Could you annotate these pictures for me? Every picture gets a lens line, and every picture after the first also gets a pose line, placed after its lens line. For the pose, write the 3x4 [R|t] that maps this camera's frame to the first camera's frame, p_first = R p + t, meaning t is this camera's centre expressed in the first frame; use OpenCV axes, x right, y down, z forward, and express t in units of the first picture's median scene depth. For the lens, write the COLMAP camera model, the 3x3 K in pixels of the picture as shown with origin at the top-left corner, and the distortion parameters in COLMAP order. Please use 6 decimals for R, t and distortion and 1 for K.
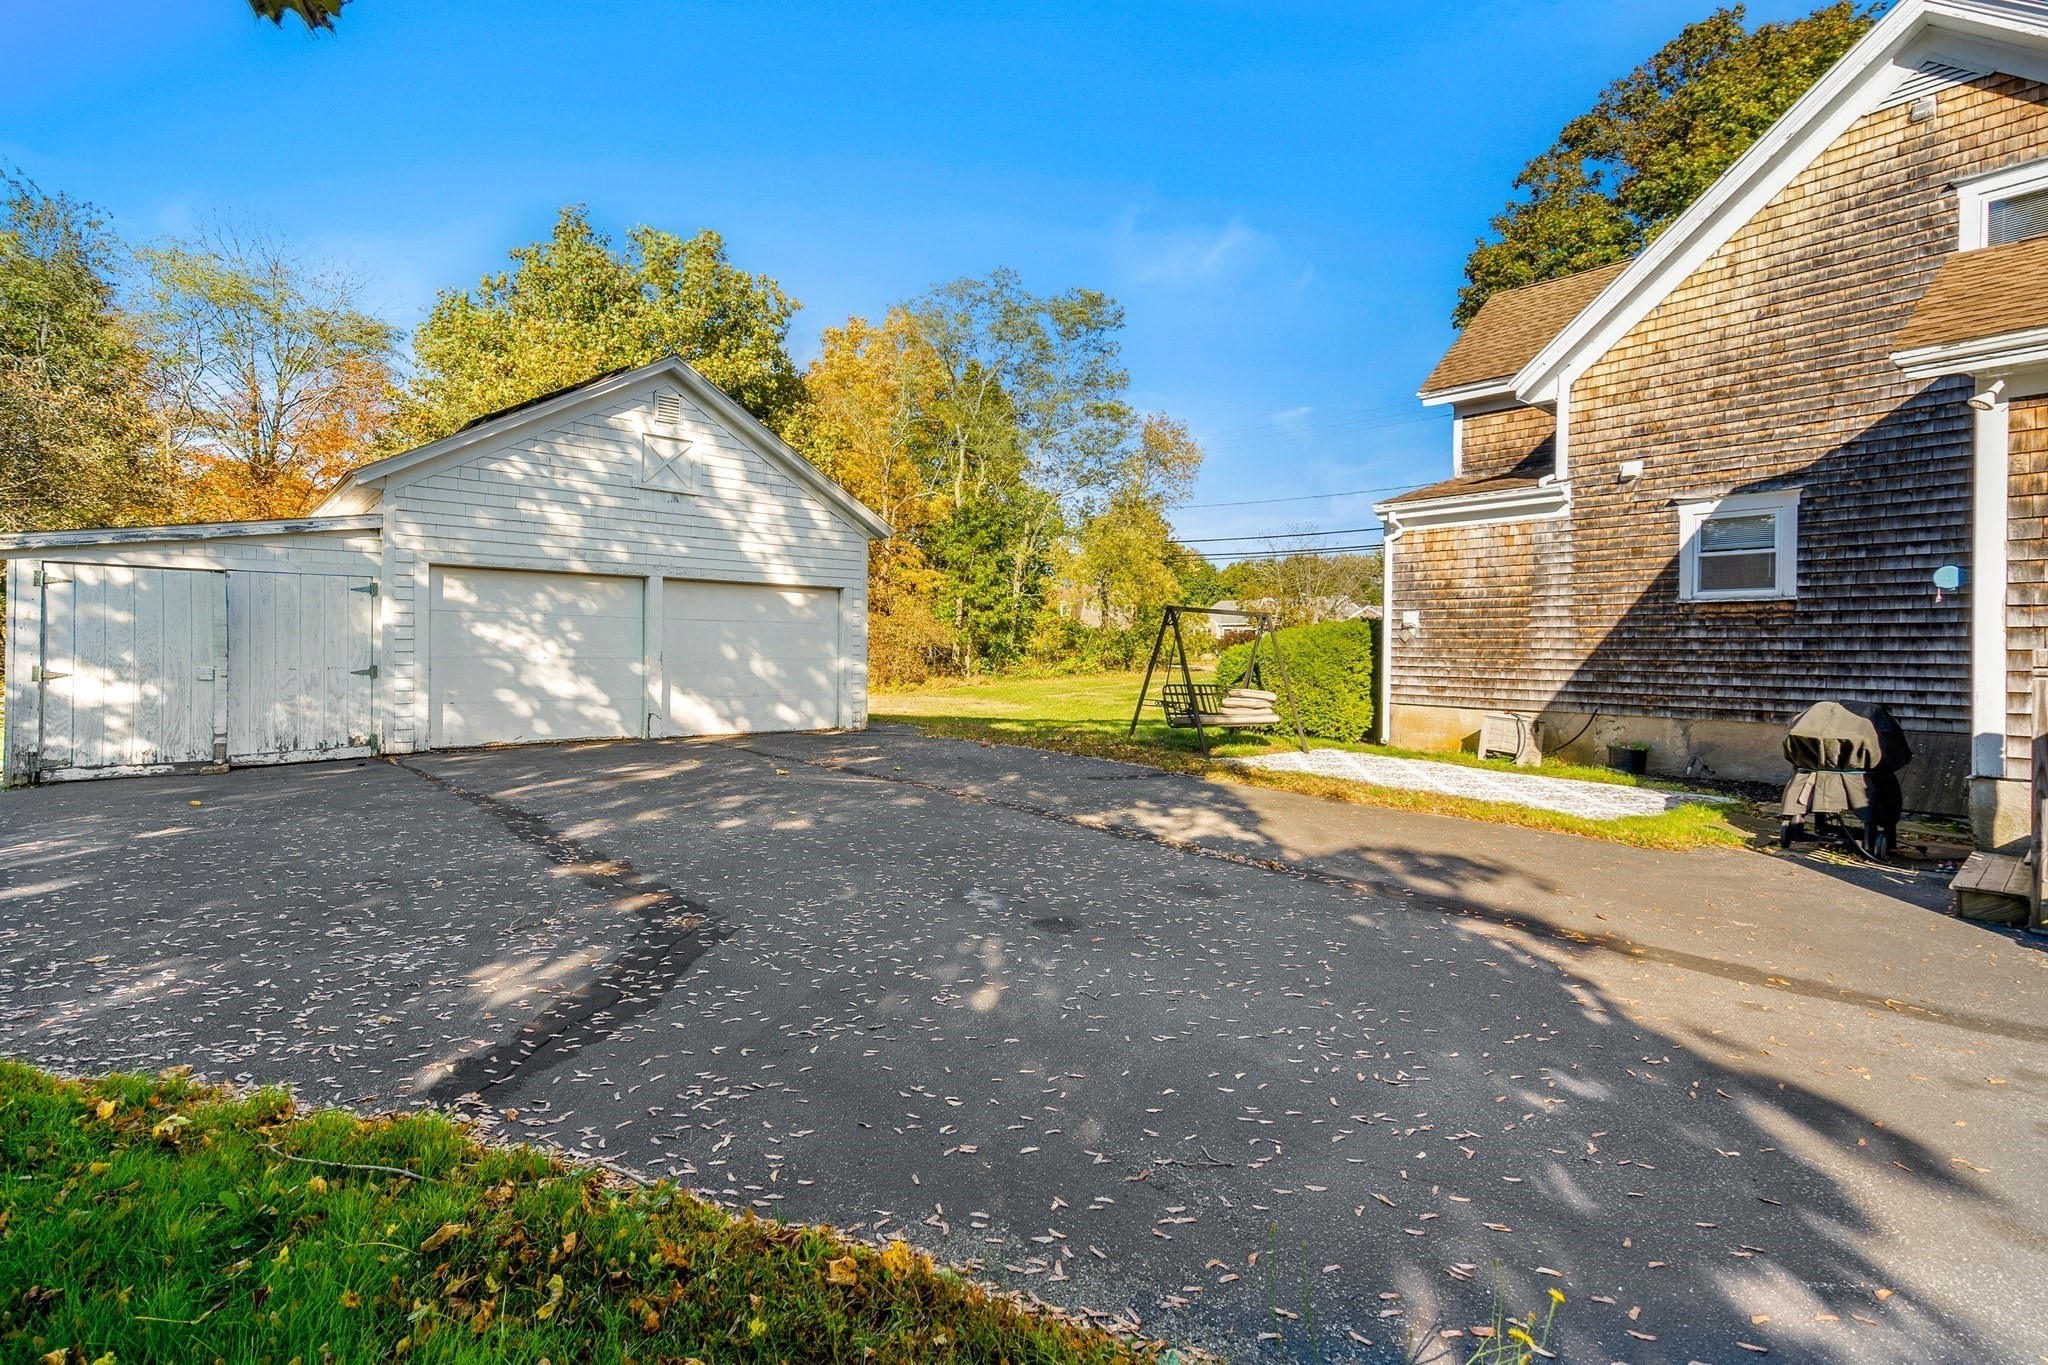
lens RADIAL K [[922.5, 0, 1030.2], [0, 922.5, 634.4], [0, 0, 1]] dist [0.024675, 0.002197]
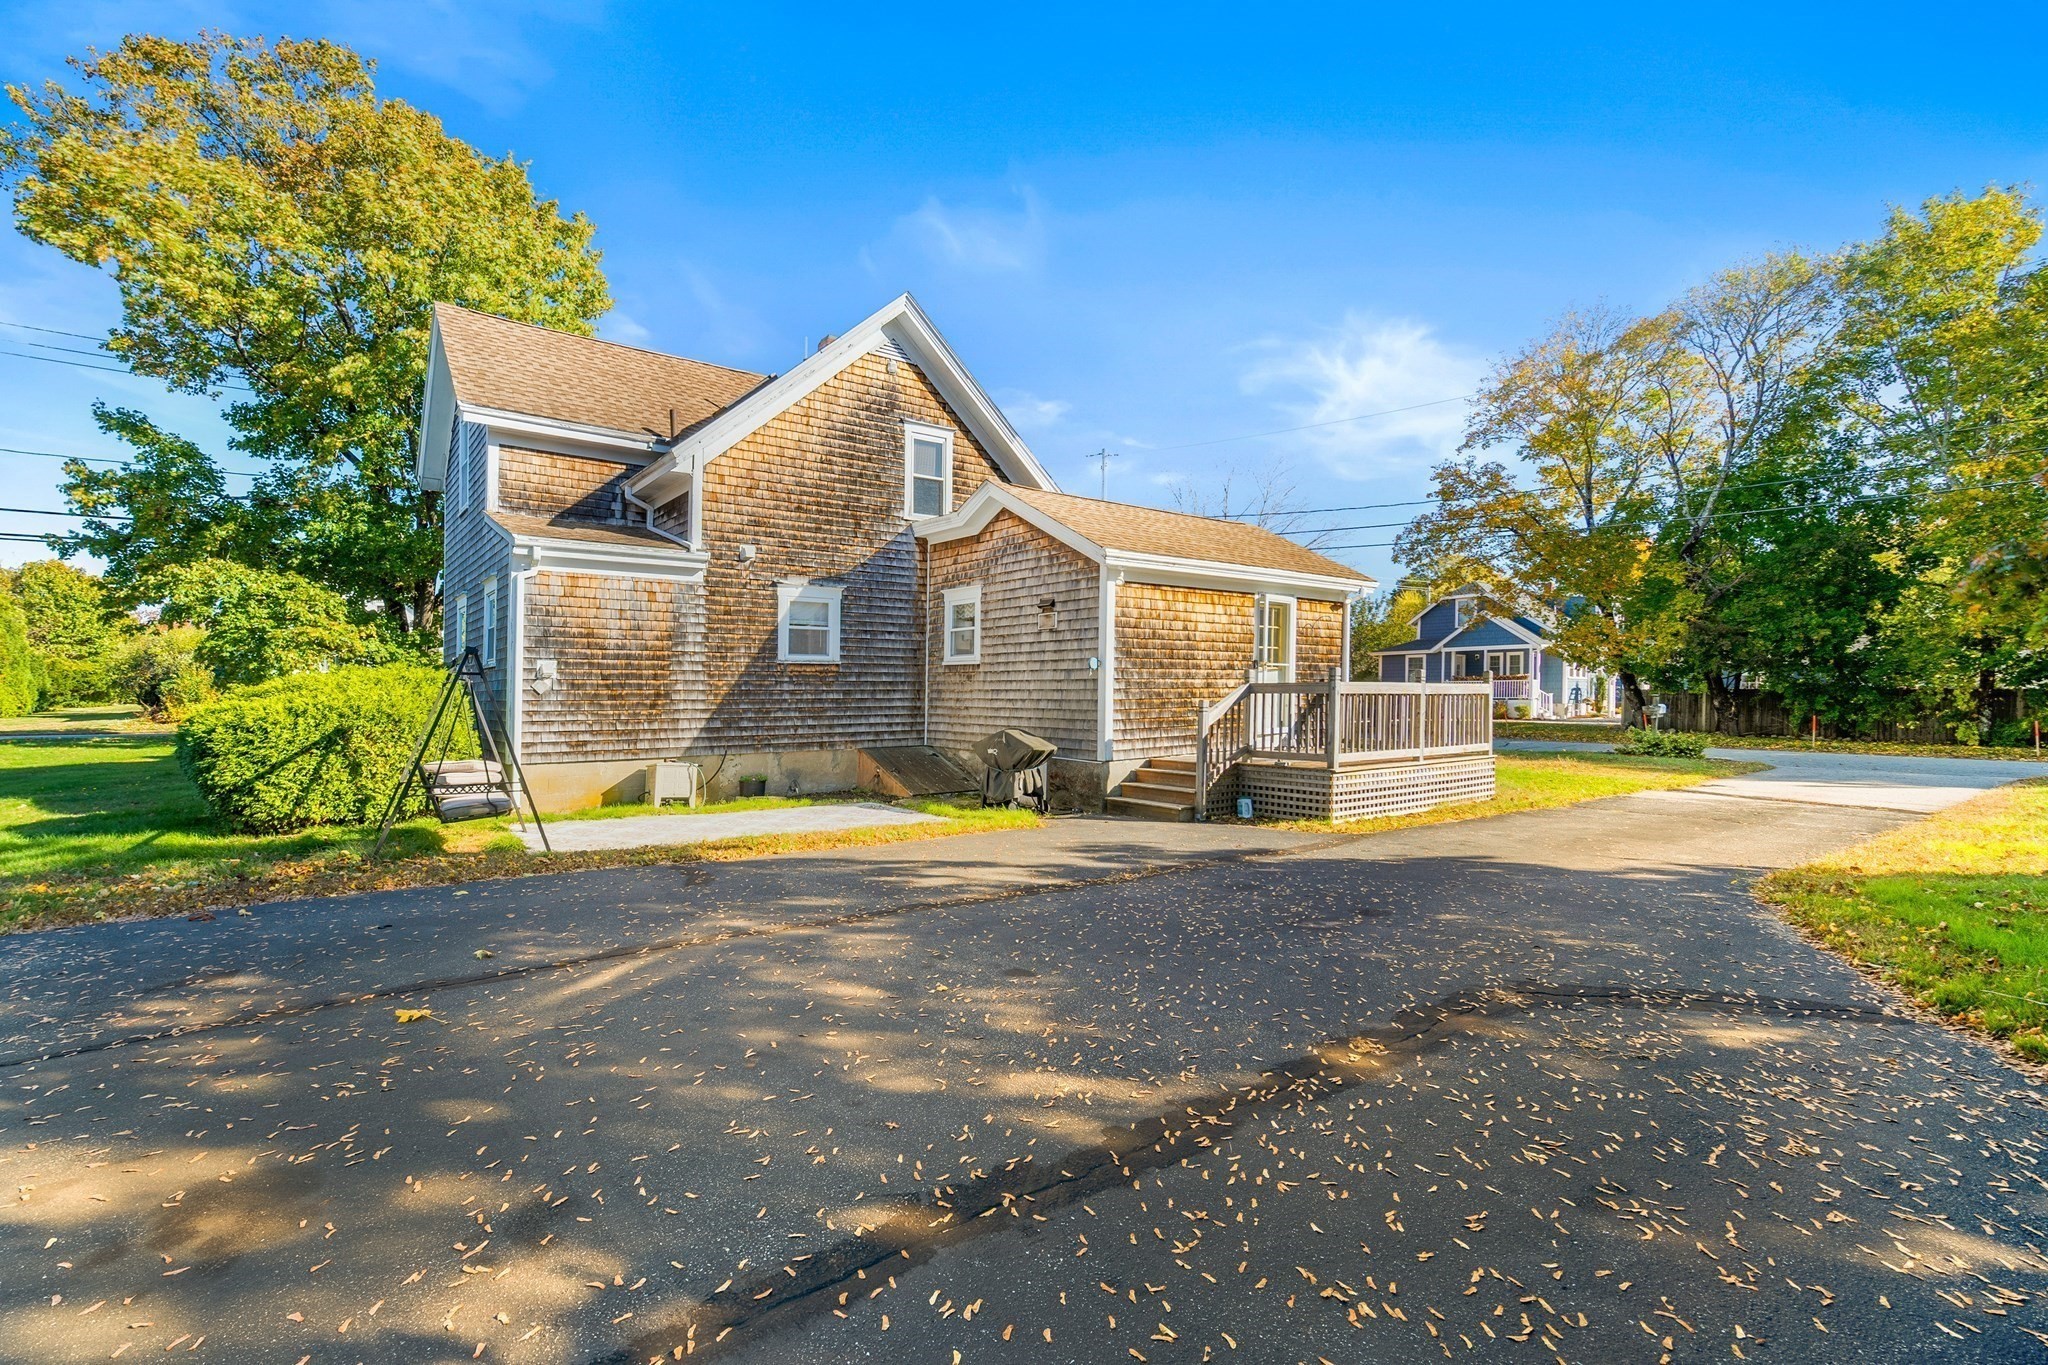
lens RADIAL K [[922.5, 0, 1024.3], [0, 922.5, 694.2], [0, 0, 1]] dist [0.024675, 0.002197]
pose [[0.064561, -0.009625, 0.997867, -0.572982], [-0.010972, 0.999886, 0.010355, -0.007640], [-0.997853, -0.011618, 0.064448, 0.596119]]
